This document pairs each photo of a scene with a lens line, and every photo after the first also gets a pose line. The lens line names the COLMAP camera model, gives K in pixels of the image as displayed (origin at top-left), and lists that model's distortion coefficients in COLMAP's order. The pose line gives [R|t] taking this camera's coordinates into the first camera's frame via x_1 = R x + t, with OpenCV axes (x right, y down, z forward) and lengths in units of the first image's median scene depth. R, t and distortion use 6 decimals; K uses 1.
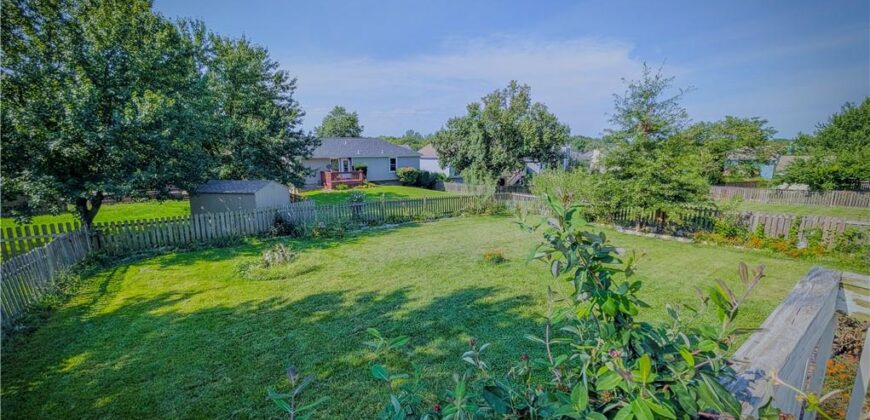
lens RADIAL K [[330.1, 0, 431.8], [0, 330.1, 212.9], [0, 0, 1]] dist [0.000270, 0.000048]
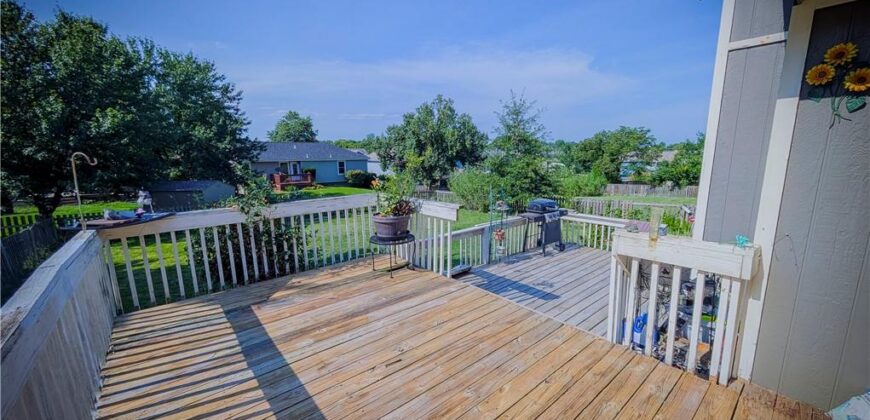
lens RADIAL K [[330.1, 0, 433.1], [0, 330.1, 211.7], [0, 0, 1]] dist [0.000270, 0.000048]
pose [[0.993681, -0.019737, 0.110490, 0.092553], [0.021275, 0.999692, -0.012756, 0.028807], [-0.110204, 0.015027, 0.993795, -0.162113]]
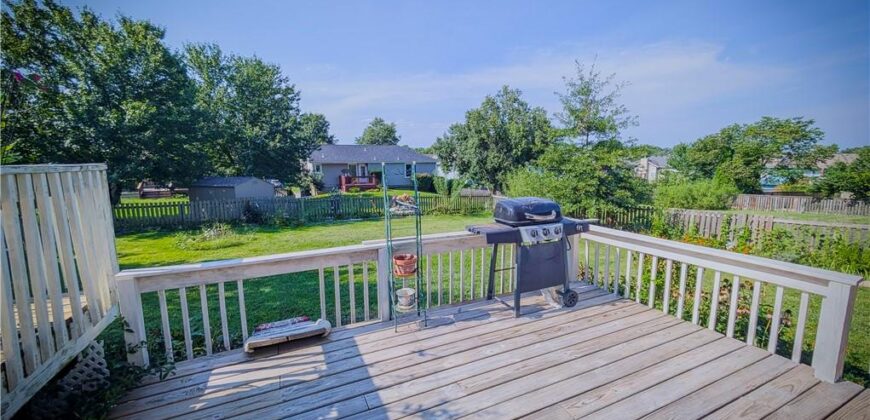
lens RADIAL K [[330.1, 0, 433.0], [0, 330.1, 211.4], [0, 0, 1]] dist [0.000270, 0.000048]
pose [[0.986766, 0.024592, -0.160274, 0.210684], [-0.030540, 0.998929, -0.034758, 0.028530], [0.159248, 0.039193, 0.986460, -0.022948]]
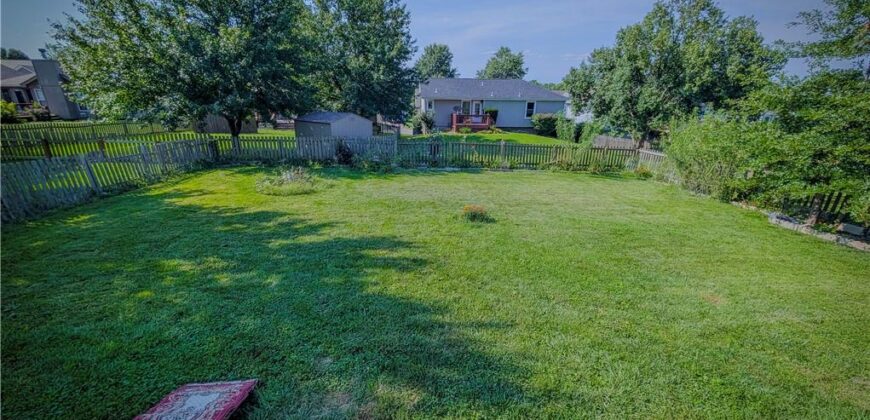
lens RADIAL K [[330.1, 0, 432.0], [0, 330.1, 211.5], [0, 0, 1]] dist [0.000270, 0.000048]
pose [[0.864988, 0.179059, -0.468757, 0.197043], [-0.111139, 0.979329, 0.169006, 0.003100], [0.489329, -0.094091, 0.867008, 0.111586]]
